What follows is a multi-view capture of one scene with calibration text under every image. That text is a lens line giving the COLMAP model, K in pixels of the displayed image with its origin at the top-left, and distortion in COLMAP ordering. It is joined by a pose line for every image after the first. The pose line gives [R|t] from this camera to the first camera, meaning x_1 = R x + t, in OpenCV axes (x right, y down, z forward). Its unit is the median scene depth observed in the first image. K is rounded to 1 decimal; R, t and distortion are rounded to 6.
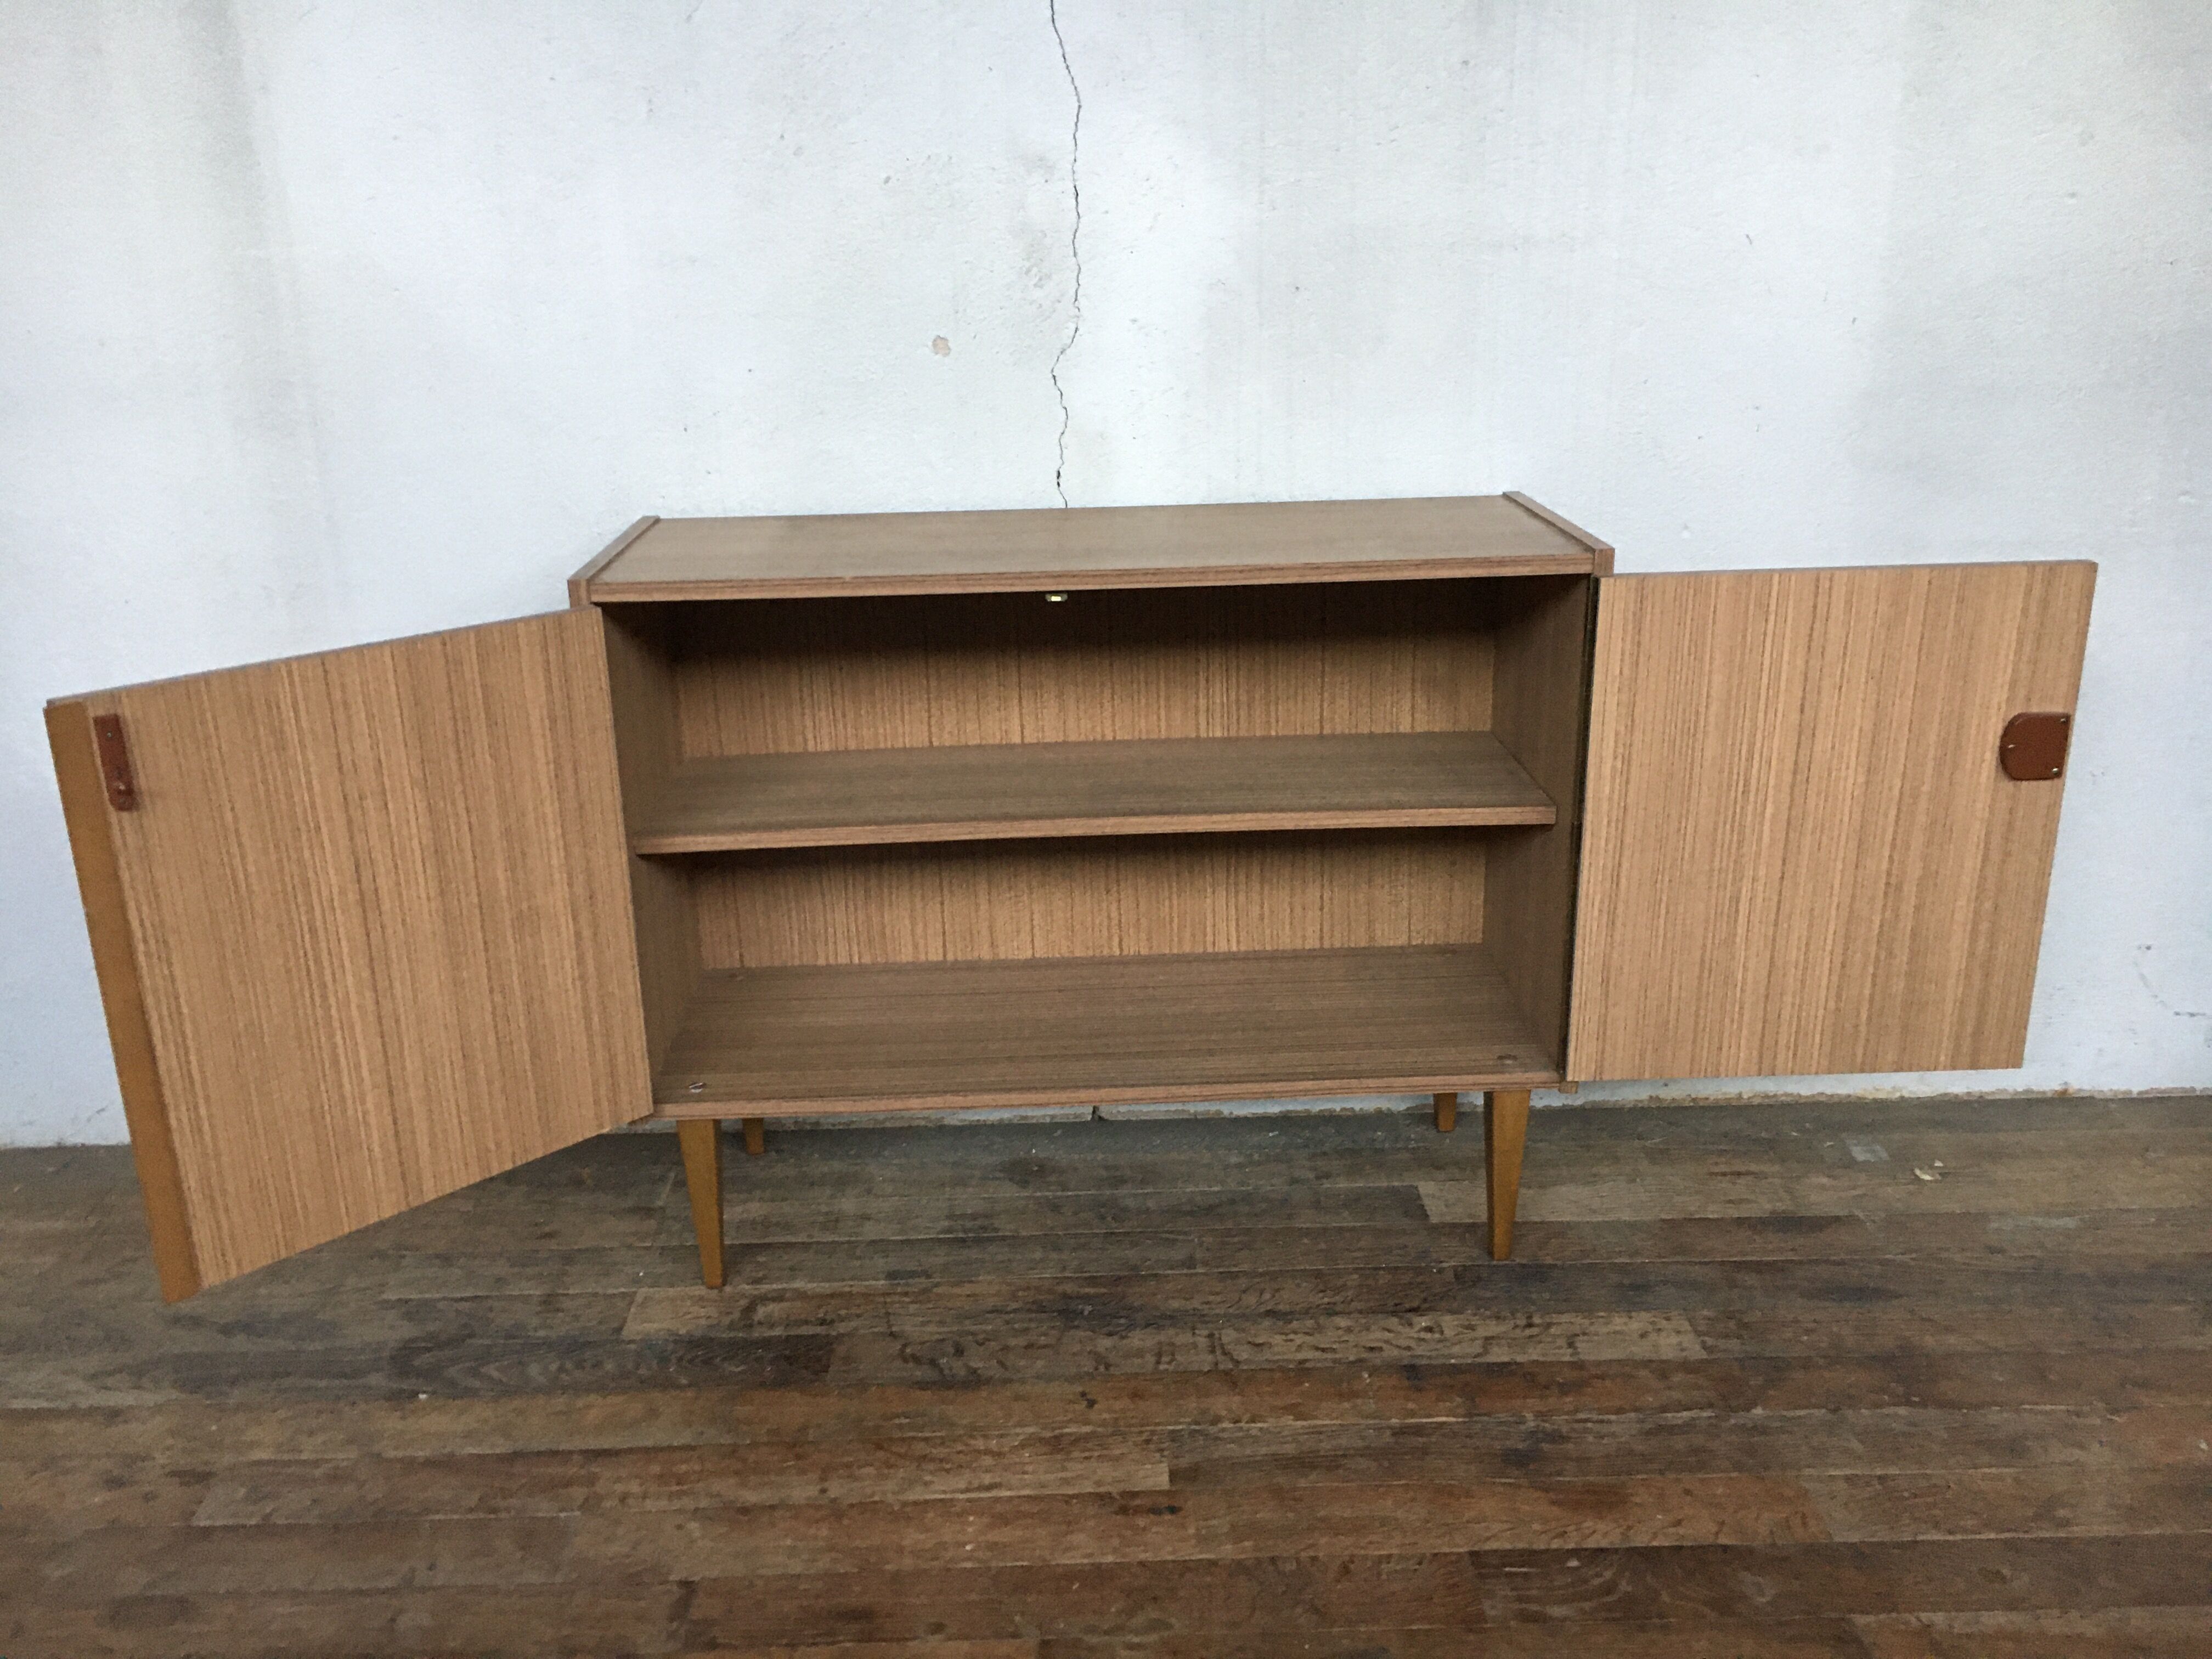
lens RADIAL K [[1878.1, 0, 1107.8], [0, 1878.1, 827.5], [0, 0, 1]] dist [0.051714, -0.071371]
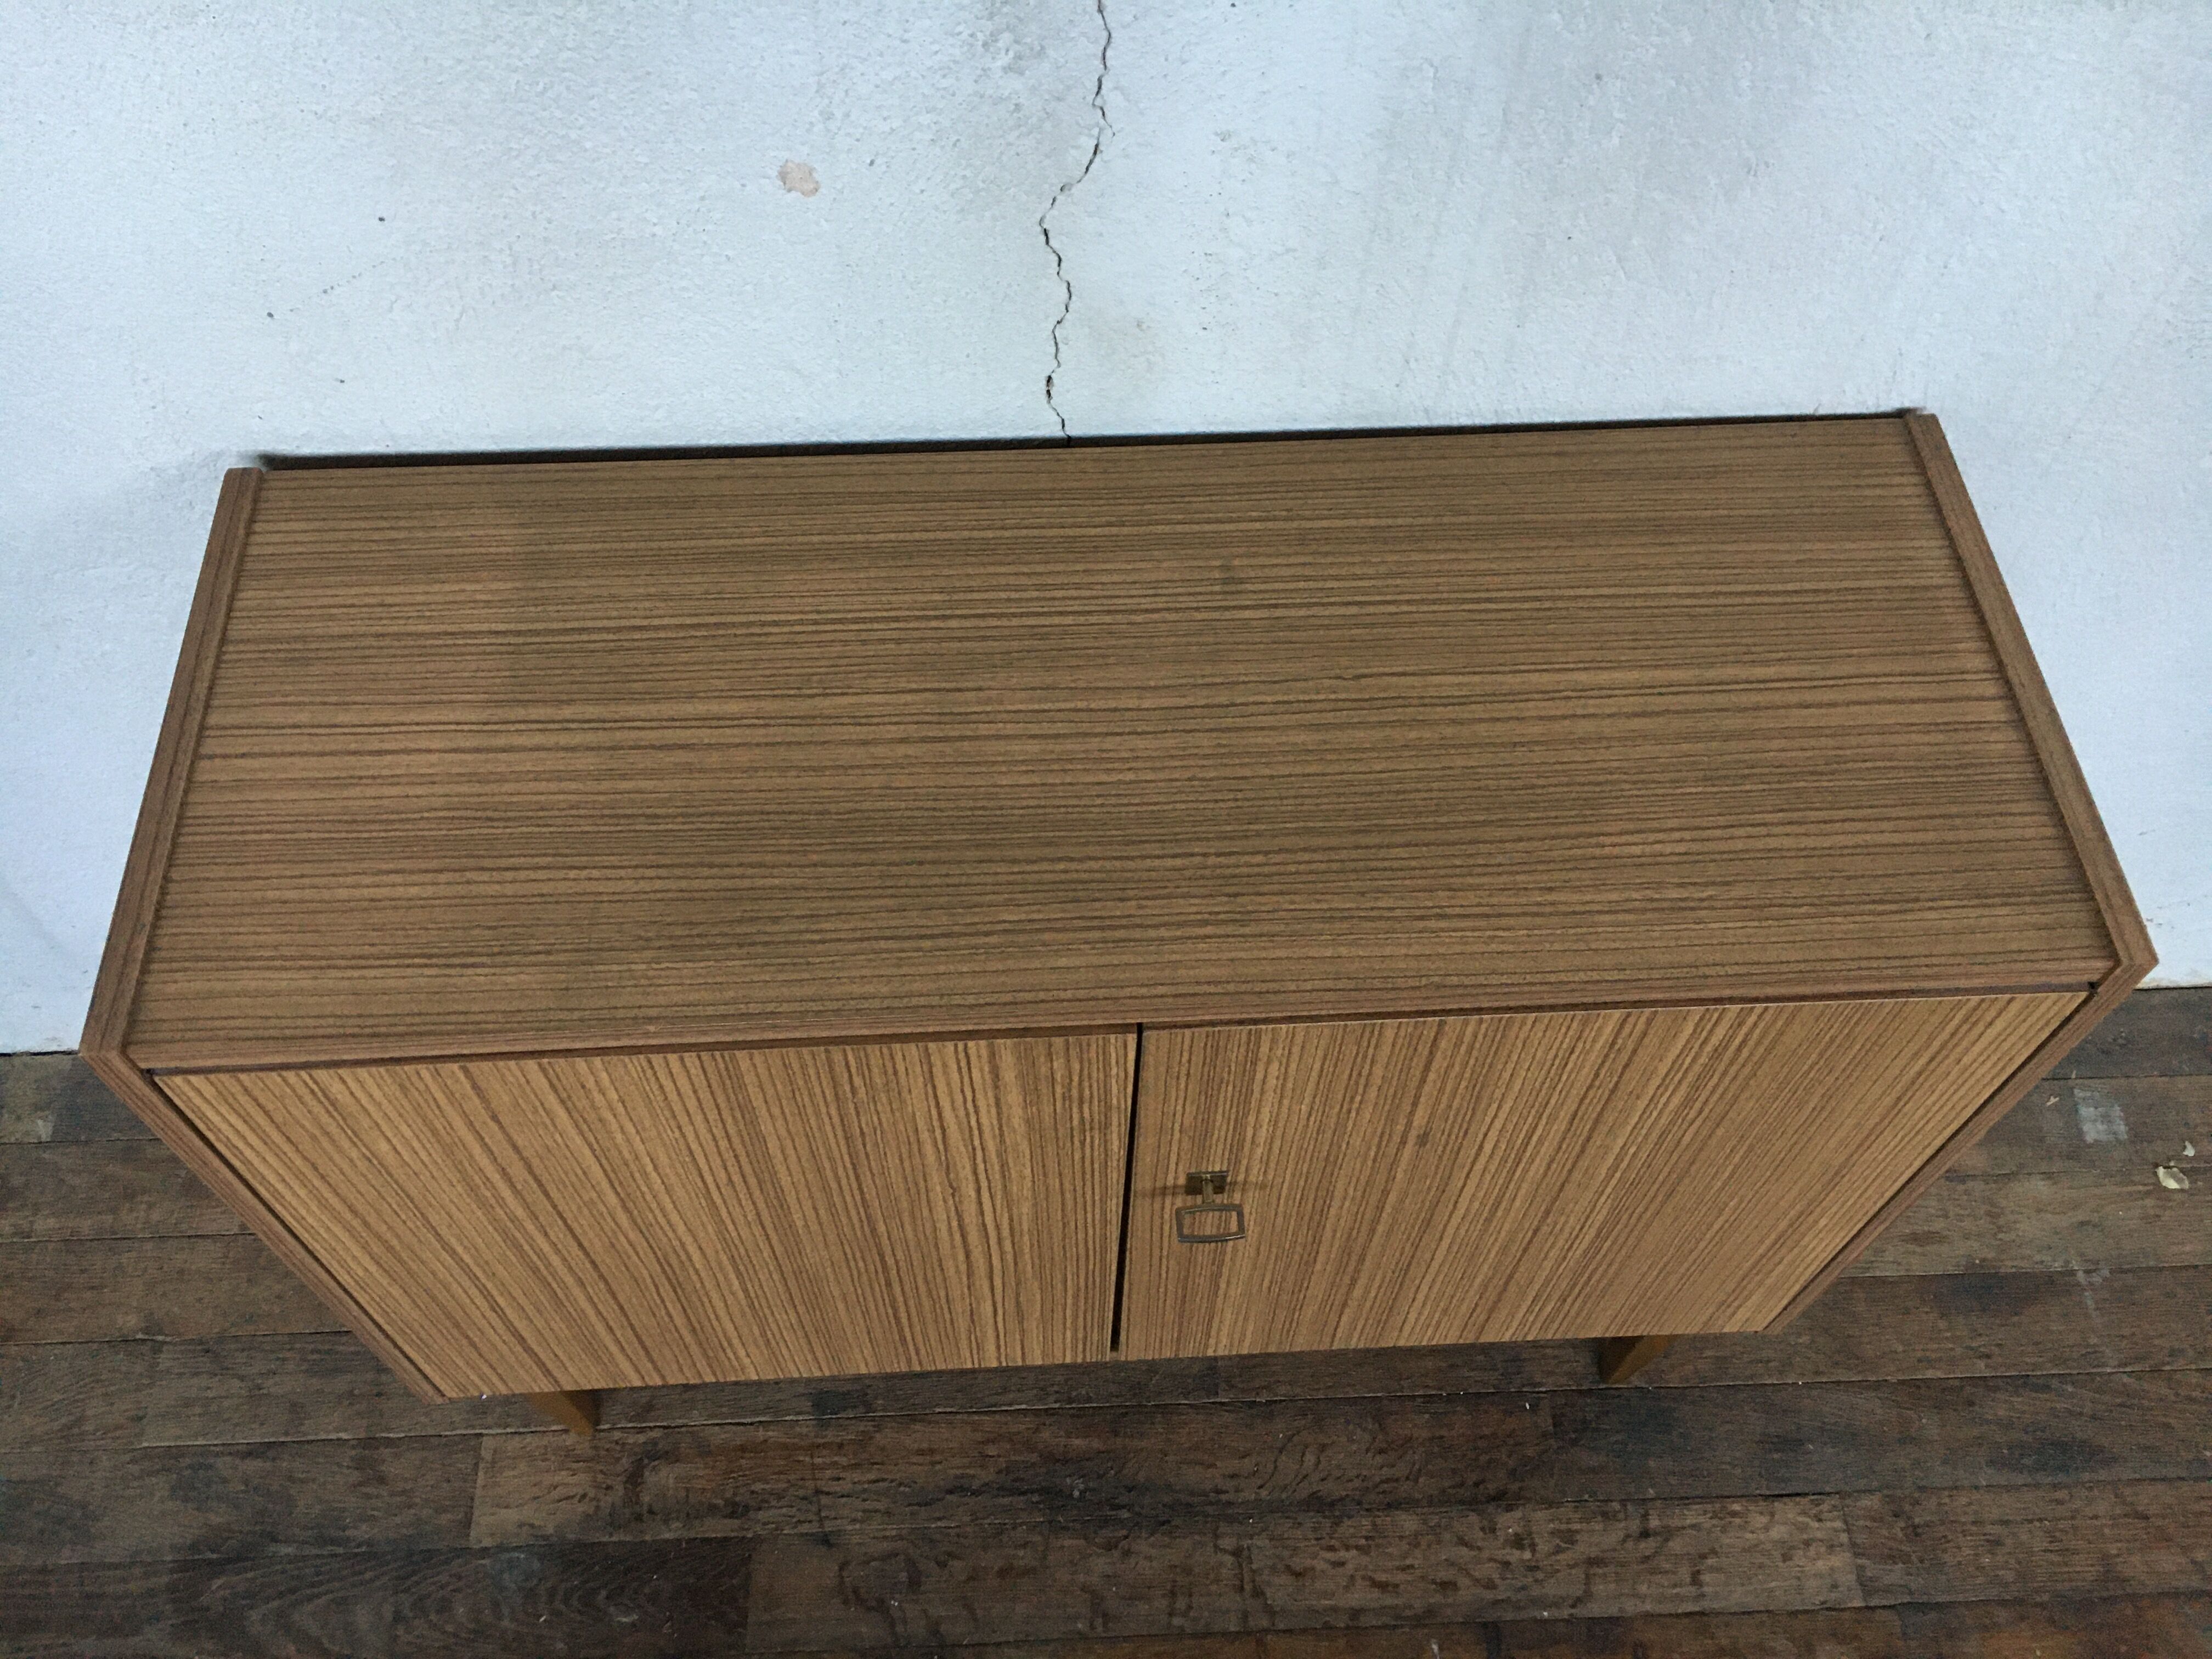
lens RADIAL K [[1878.1, 0, 1103.0], [0, 1878.1, 832.8], [0, 0, 1]] dist [0.051714, -0.071371]
pose [[0.999074, 0.005247, 0.042708, -0.036332], [-0.030803, 0.780235, 0.624727, -0.452707], [-0.030044, -0.625464, 0.779674, 0.586638]]
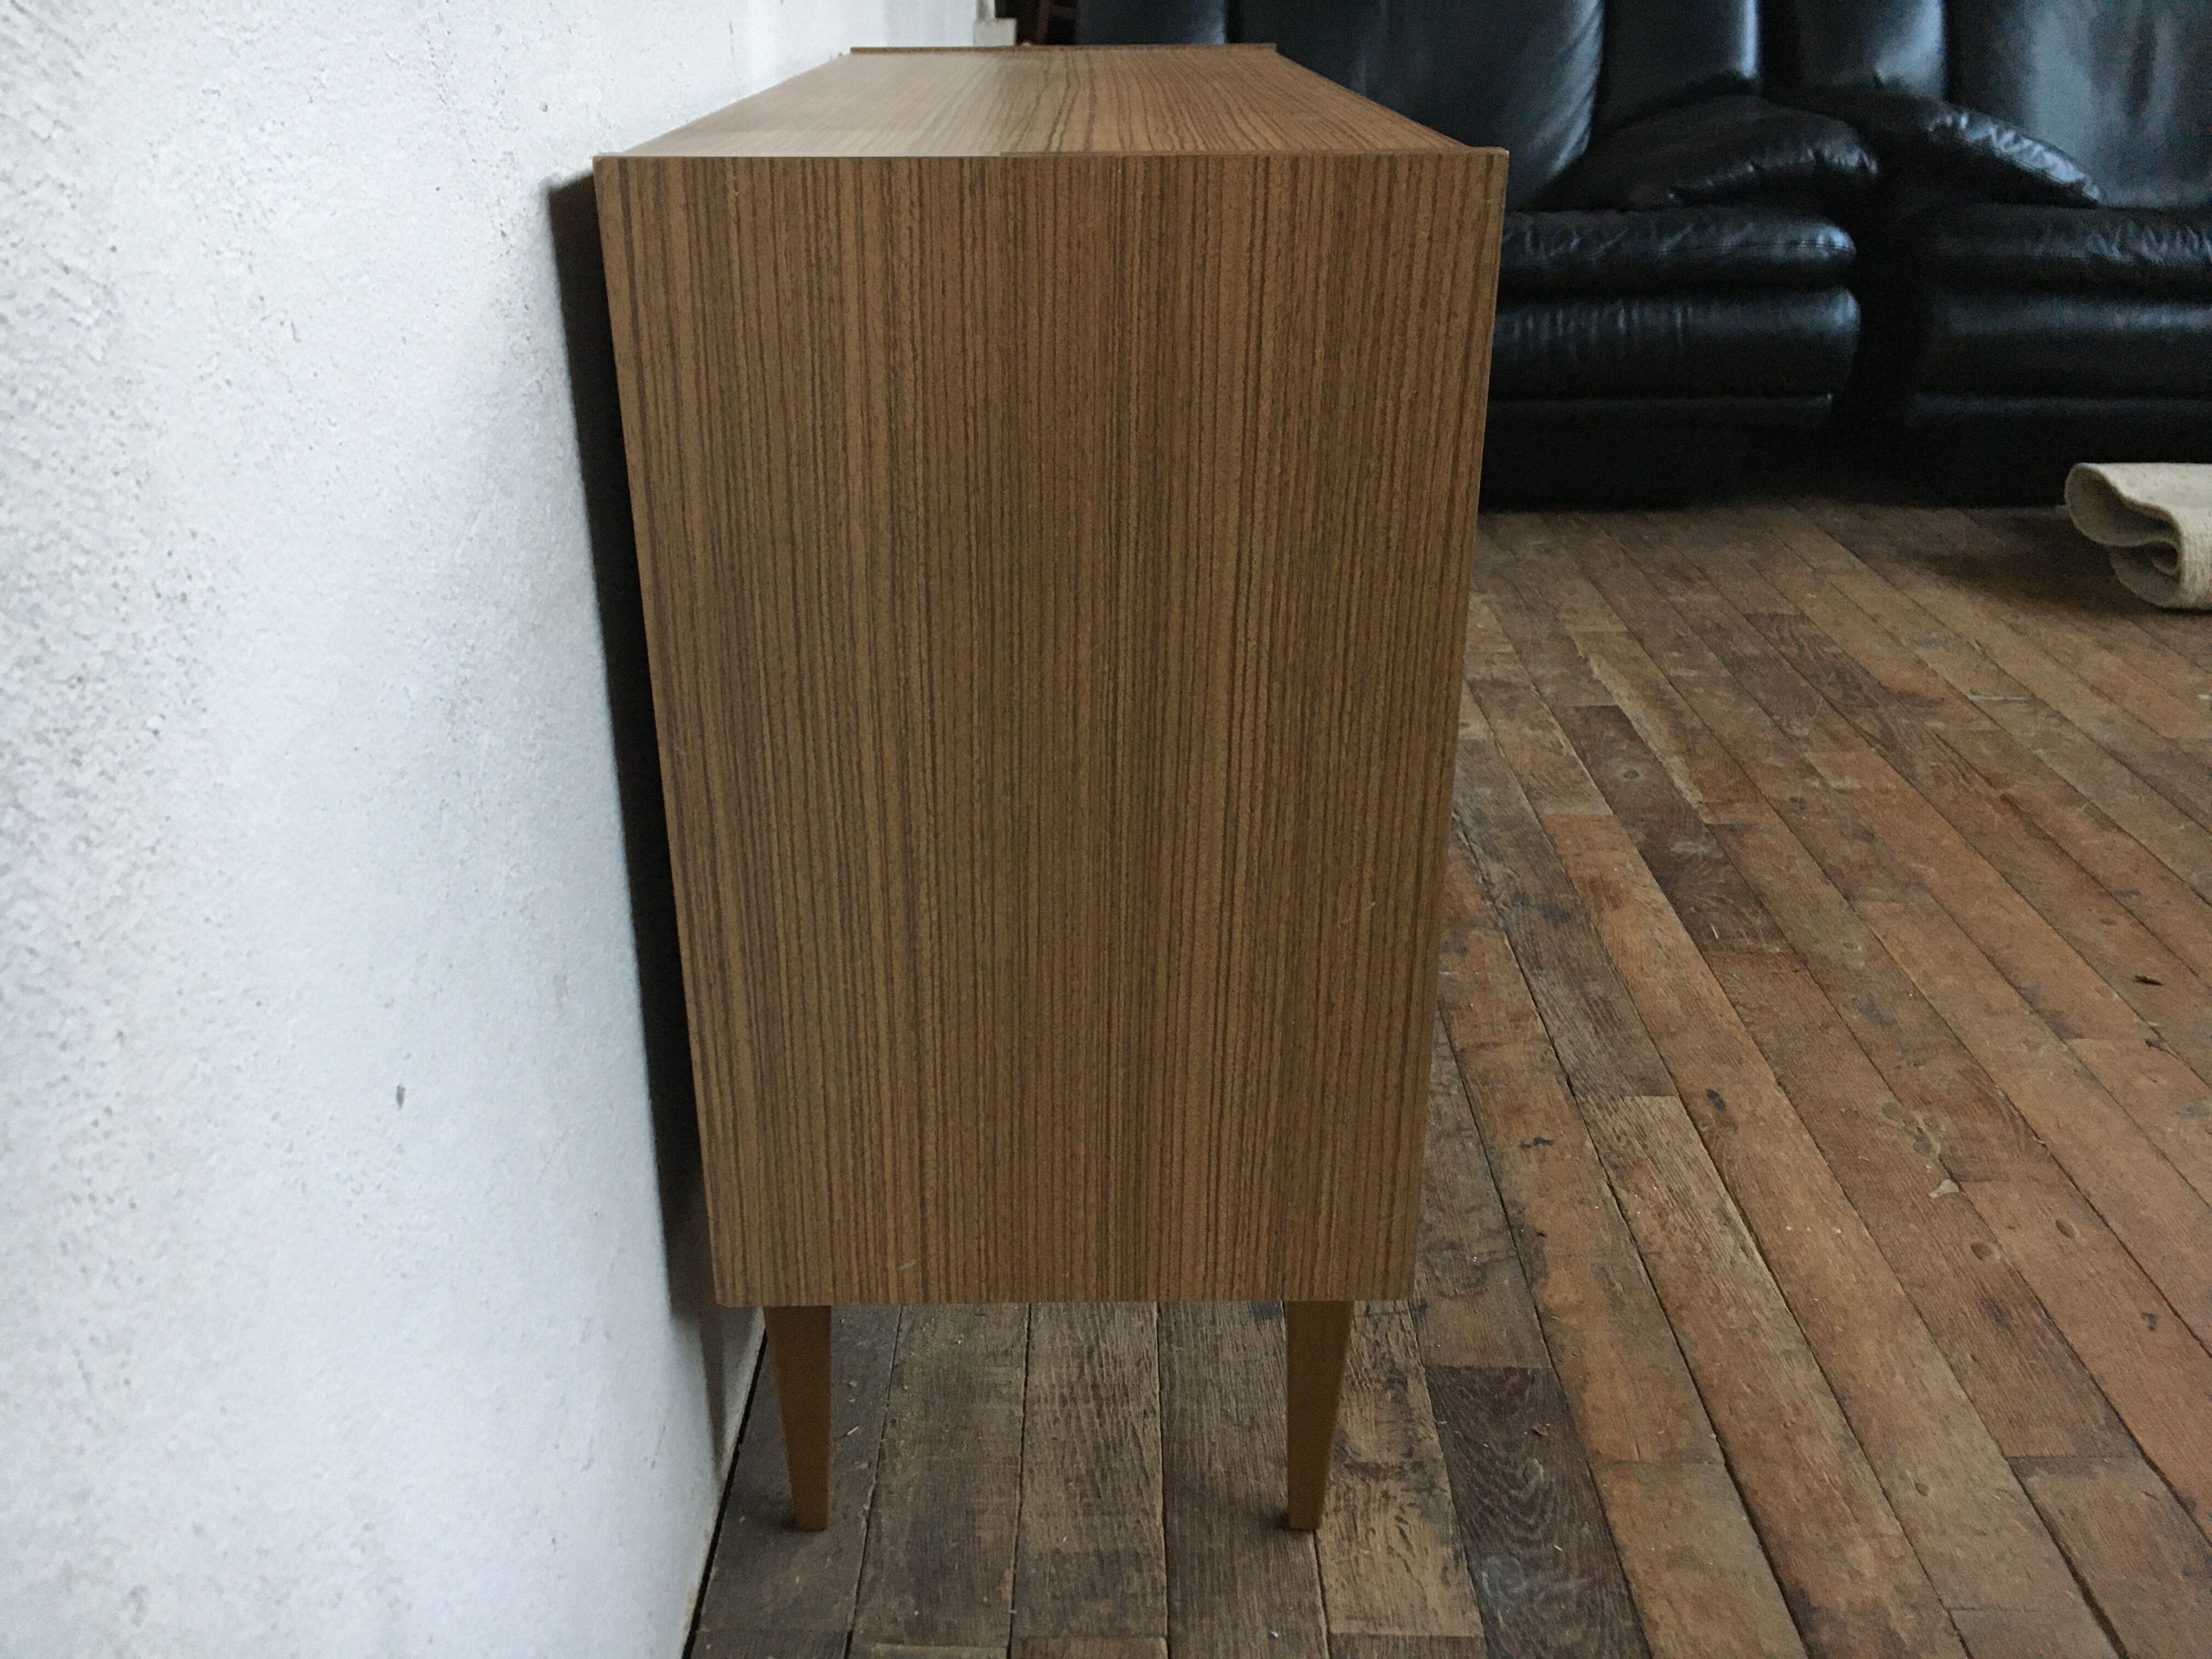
lens RADIAL K [[1878.1, 0, 1096.4], [0, 1878.1, 825.3], [0, 0, 1]] dist [0.051714, -0.071371]
pose [[0.028304, -0.397490, 0.917170, -0.680178], [0.323945, 0.871667, 0.367773, -0.169797], [-0.945652, 0.286703, 0.153437, 0.975913]]
